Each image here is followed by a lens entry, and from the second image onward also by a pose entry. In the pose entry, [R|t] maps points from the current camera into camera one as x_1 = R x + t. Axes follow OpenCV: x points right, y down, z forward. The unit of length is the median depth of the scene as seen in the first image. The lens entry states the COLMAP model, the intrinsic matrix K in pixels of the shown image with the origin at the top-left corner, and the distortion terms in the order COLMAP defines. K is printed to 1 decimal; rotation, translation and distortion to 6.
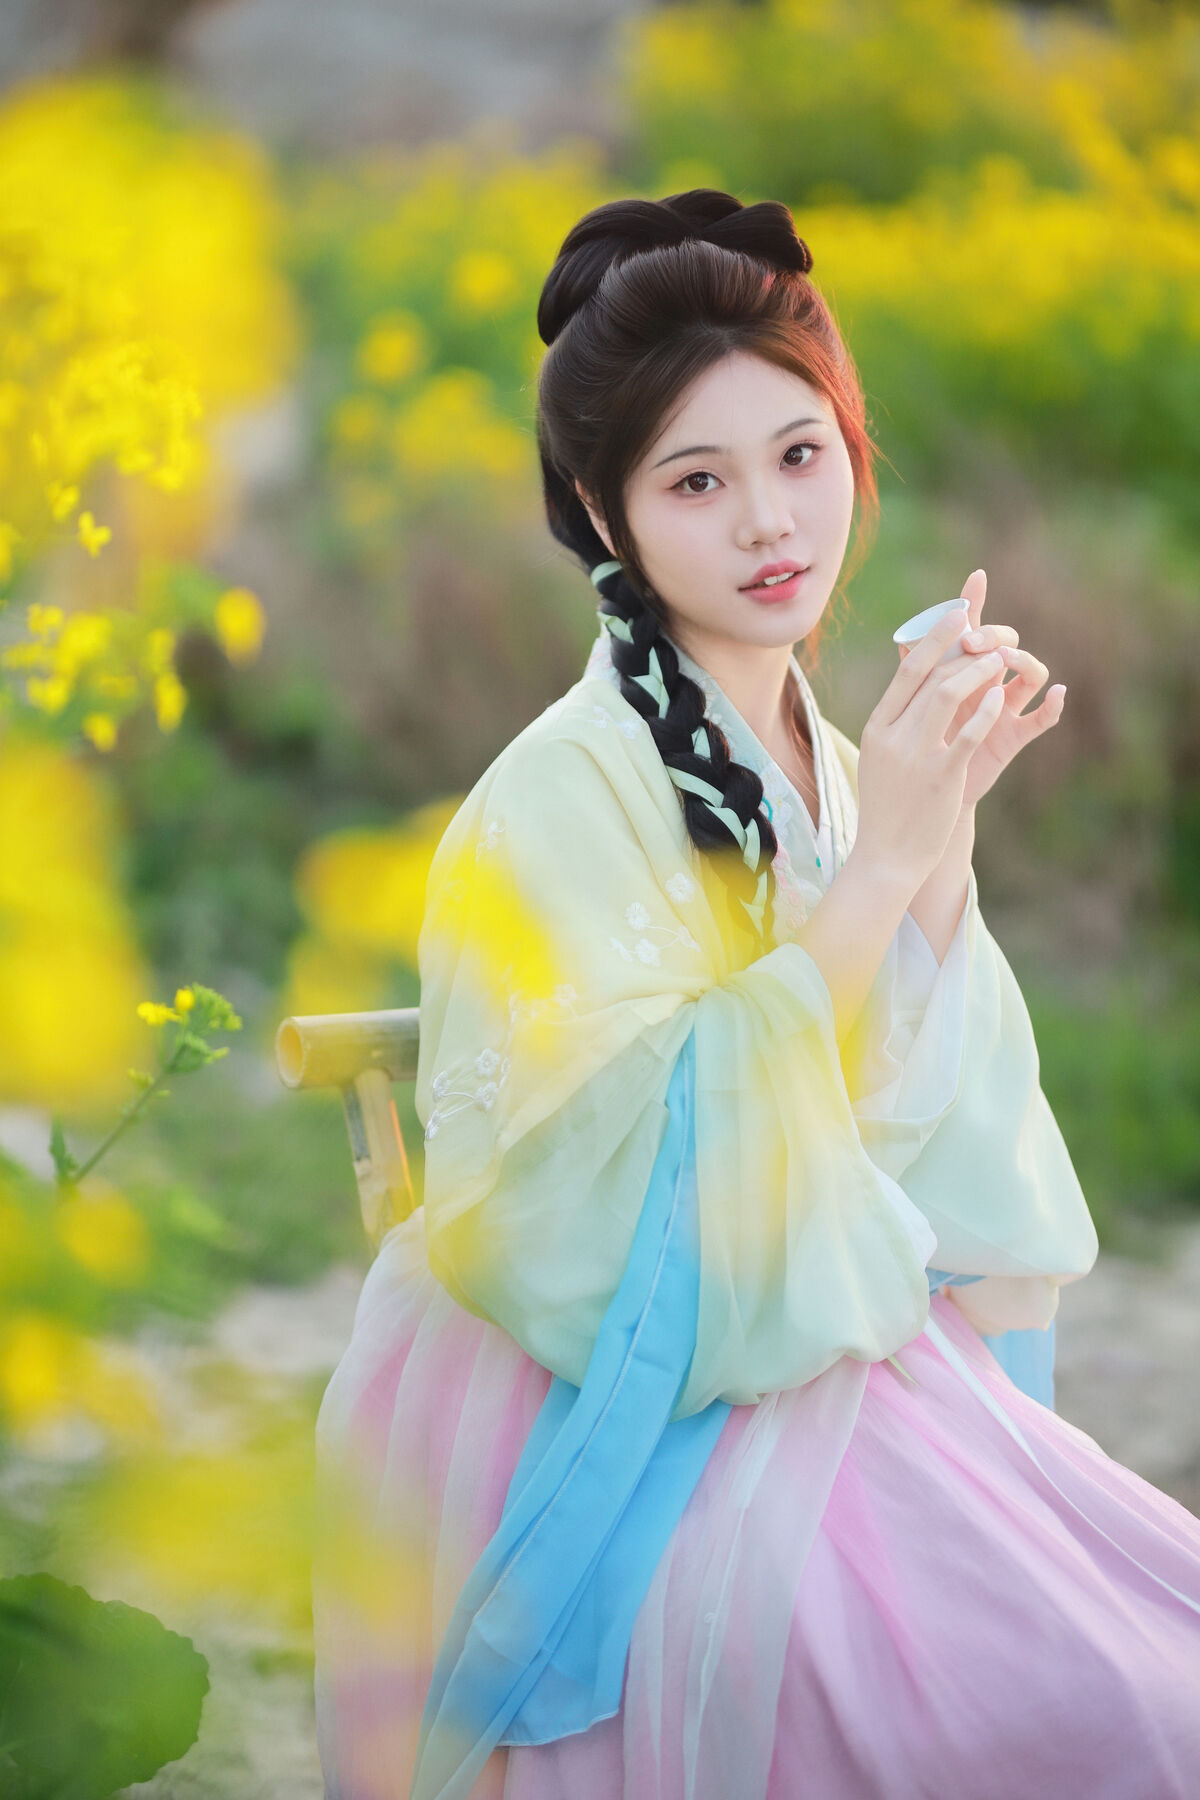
lens RADIAL K [[6570.7, 0, 600.0], [0, 6570.7, 900.0], [0, 0, 1]] dist [-0.116435, -2.373891]
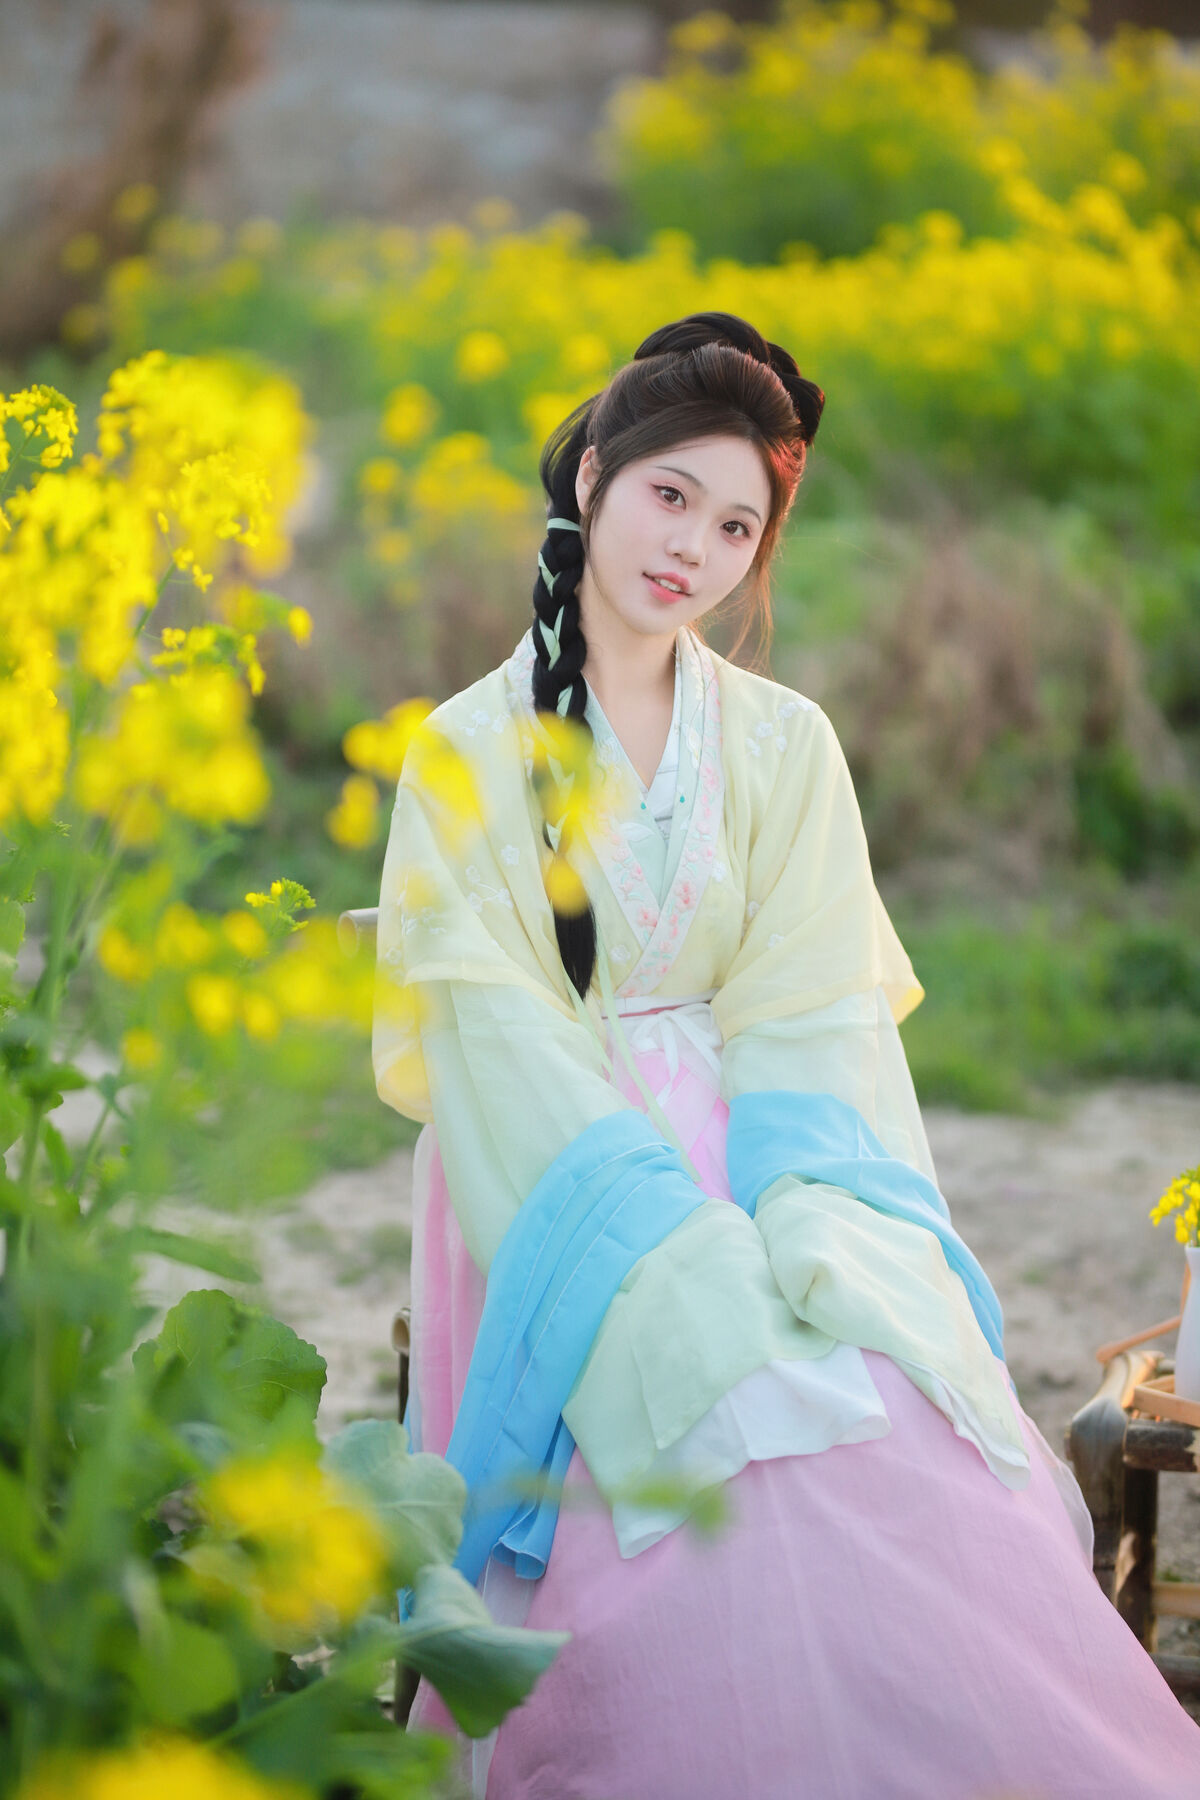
lens RADIAL K [[6570.7, 0, 600.0], [0, 6570.7, 900.0], [0, 0, 1]] dist [-0.116435, -2.373891]
pose [[0.998617, -0.051925, -0.008202, 0.011380], [0.051890, 0.998643, -0.004408, 0.014605], [0.008420, 0.003976, 0.999957, -0.252546]]
